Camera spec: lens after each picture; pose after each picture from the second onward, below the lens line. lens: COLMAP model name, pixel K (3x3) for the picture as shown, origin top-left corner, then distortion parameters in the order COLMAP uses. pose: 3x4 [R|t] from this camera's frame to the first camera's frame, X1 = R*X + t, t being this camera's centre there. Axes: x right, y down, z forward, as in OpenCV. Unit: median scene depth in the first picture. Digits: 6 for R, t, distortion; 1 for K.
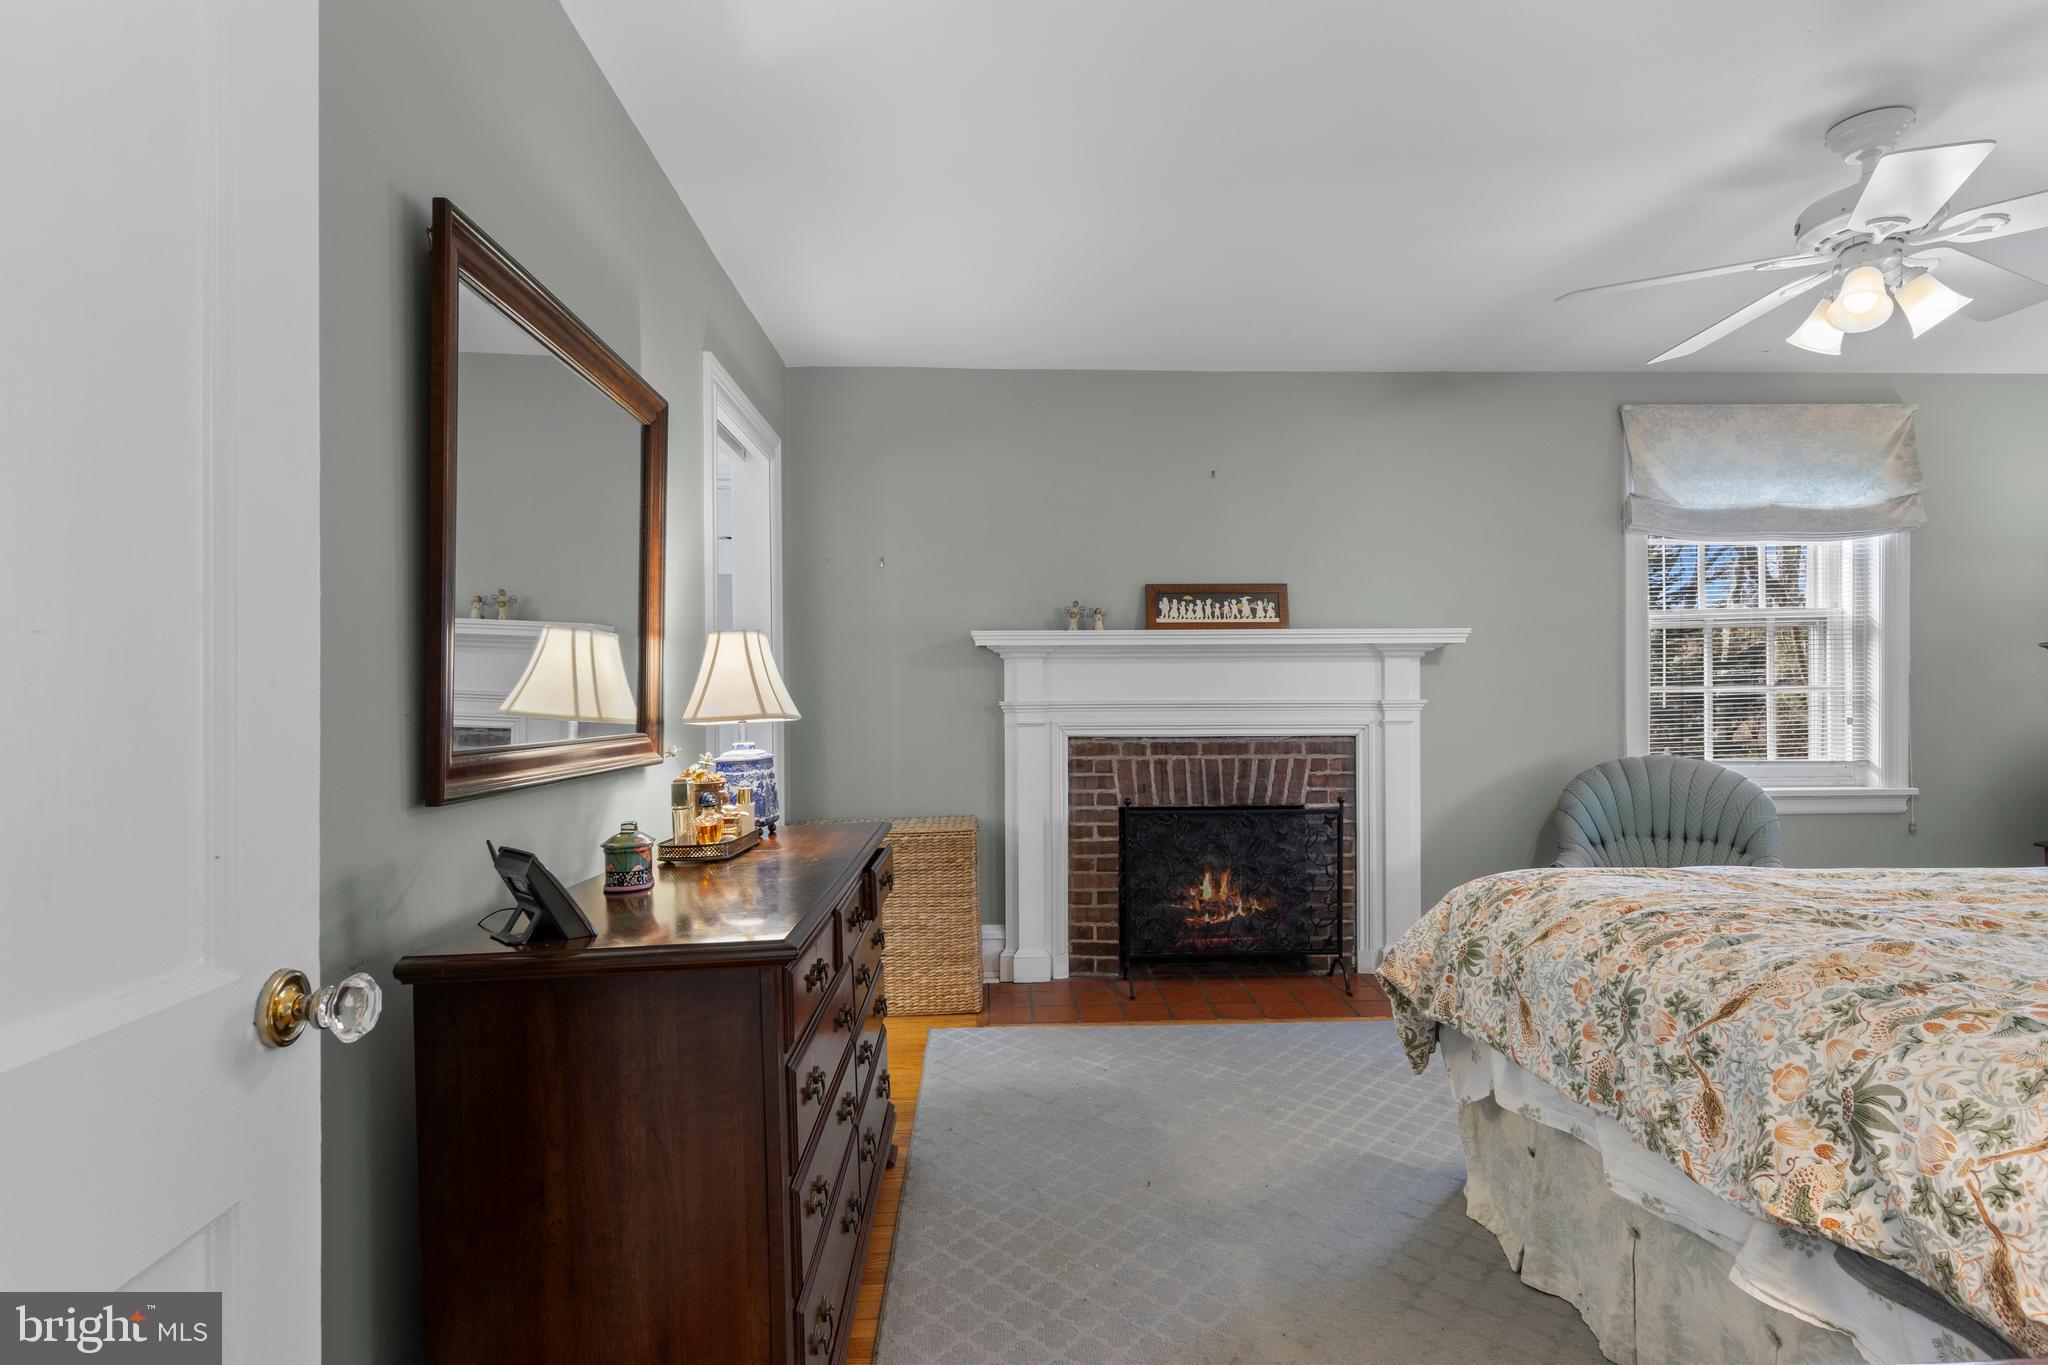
lens RADIAL K [[1048.3, 0, 1023.2], [0, 1048.3, 694.7], [0, 0, 1]] dist [0.012509, -0.003558]
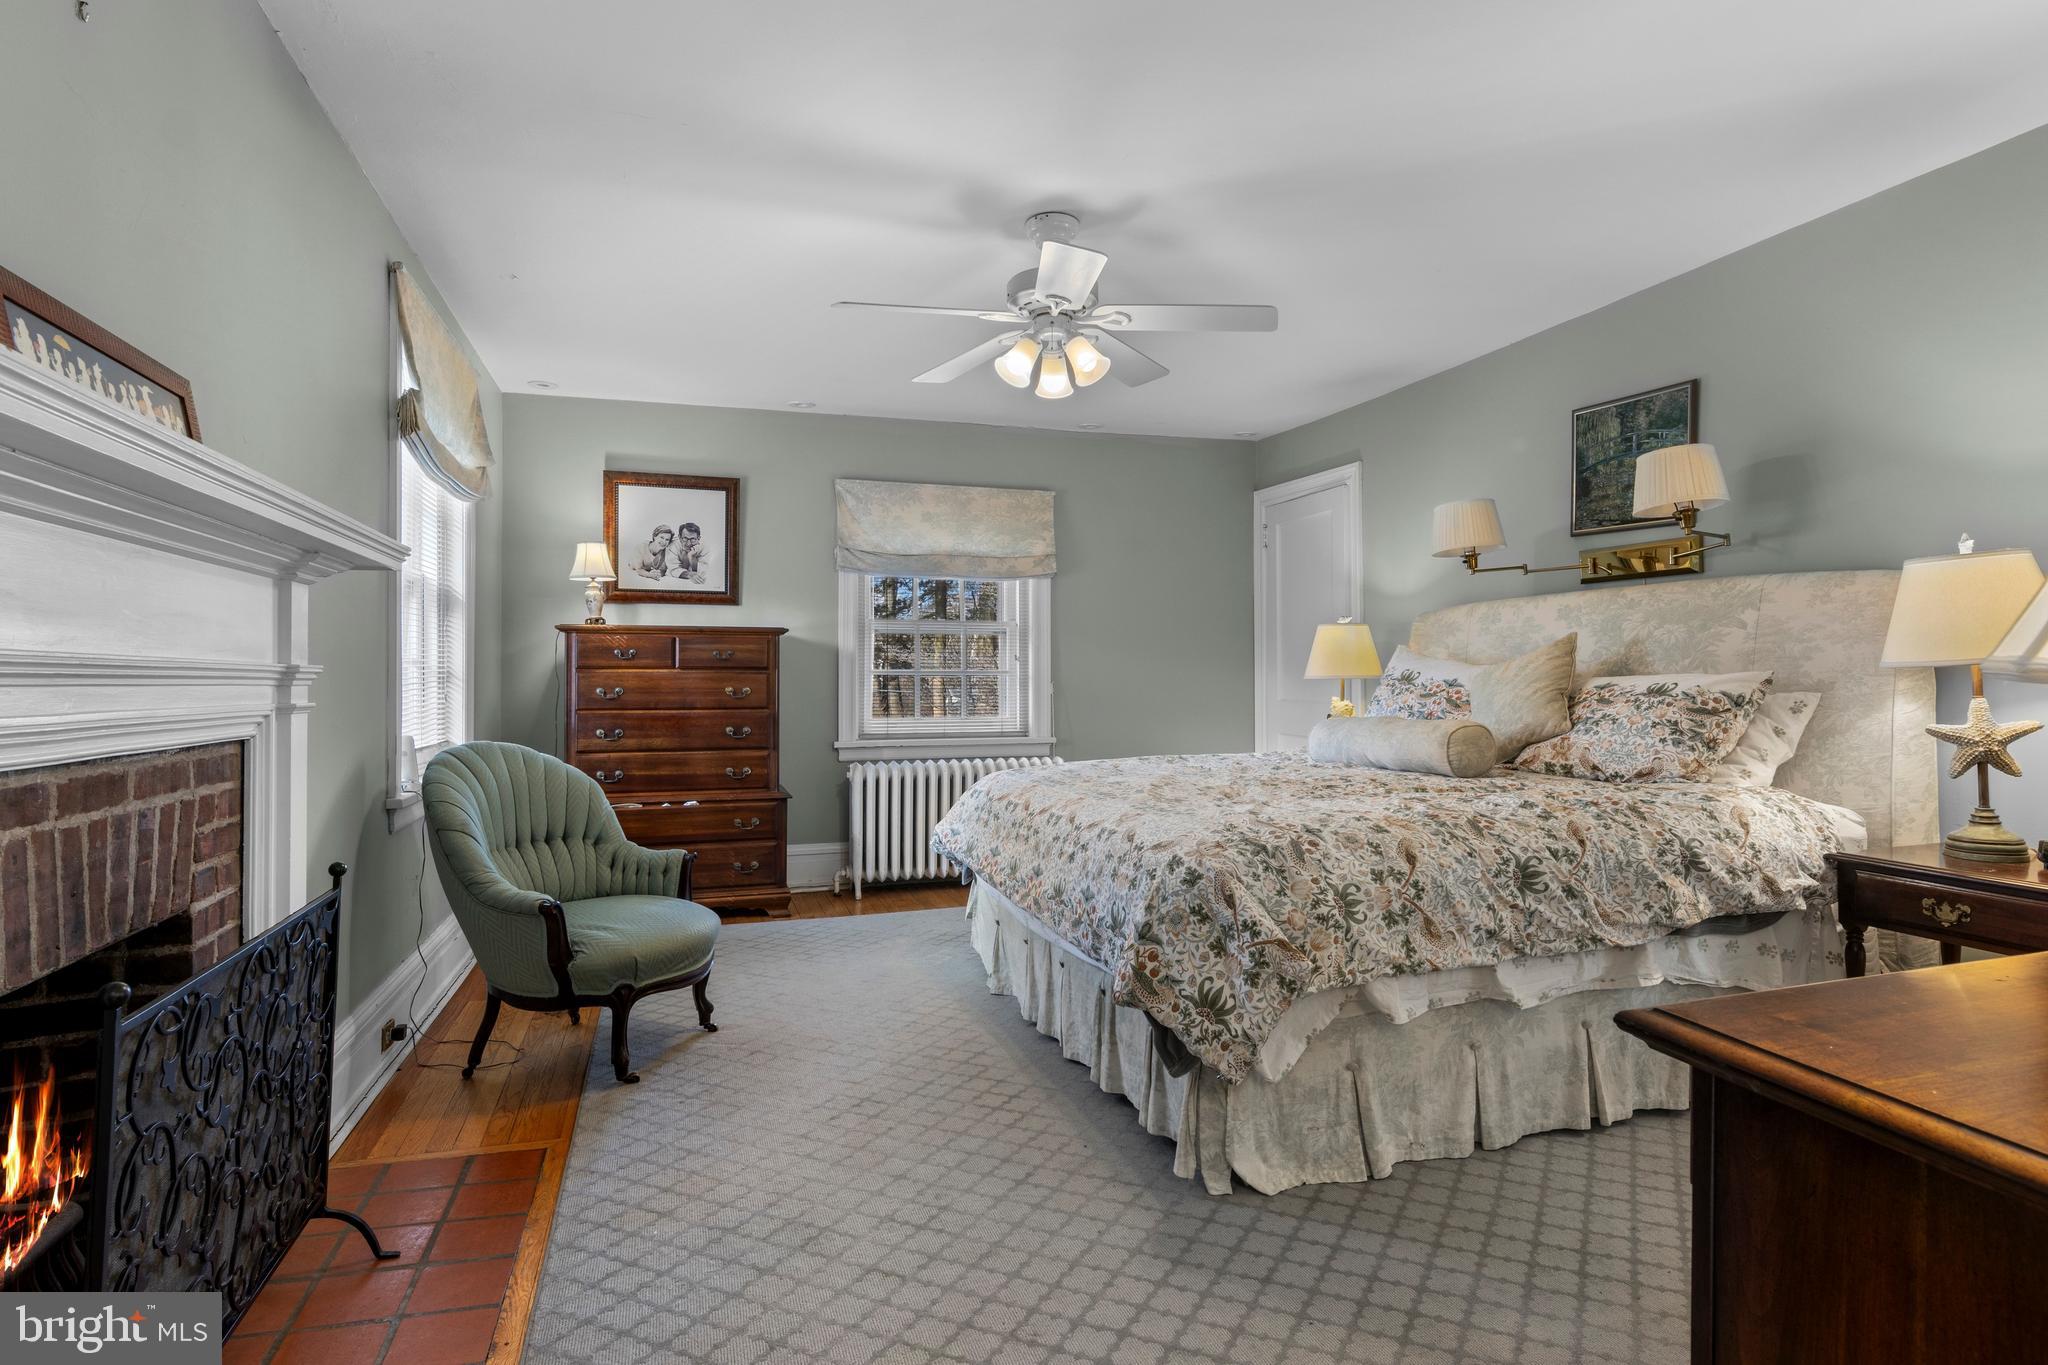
lens RADIAL K [[1048.3, 0, 1022.8], [0, 1048.3, 667.2], [0, 0, 1]] dist [0.012509, -0.003558]
pose [[-0.276000, 0.017099, 0.961005, -0.240061], [0.001413, 0.999848, -0.017384, 0.015412], [-0.961156, -0.003440, -0.275983, 0.797264]]
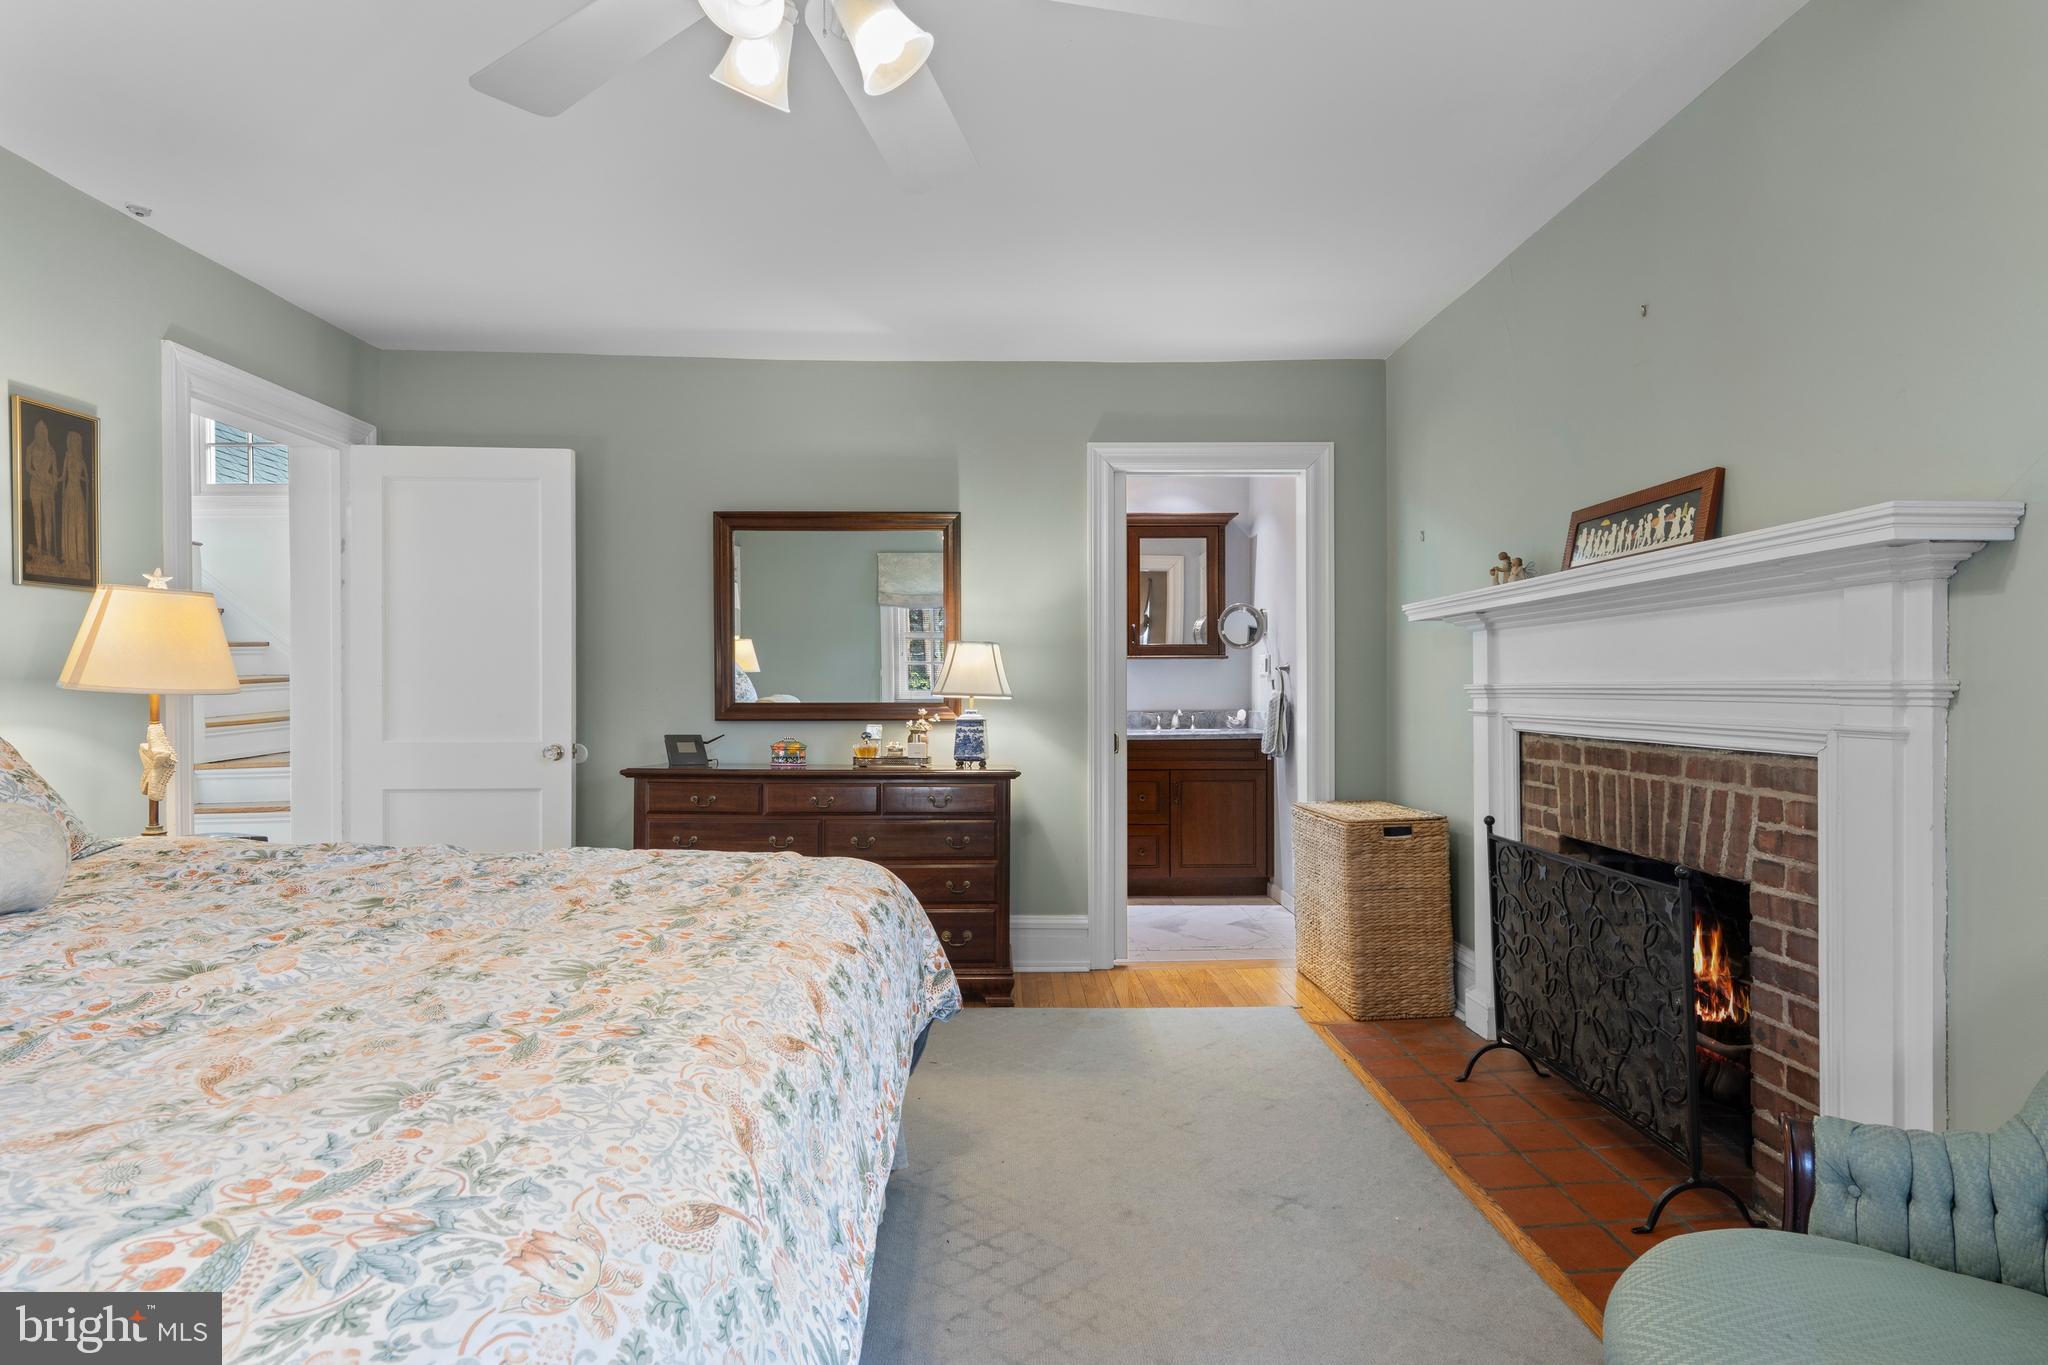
lens RADIAL K [[1048.3, 0, 1024.3], [0, 1048.3, 688.8], [0, 0, 1]] dist [0.012509, -0.003558]
pose [[-0.015964, 0.005322, -0.999858, 0.800290], [0.007835, 0.999956, 0.005198, 0.002816], [0.999842, -0.007751, -0.016005, 0.651402]]
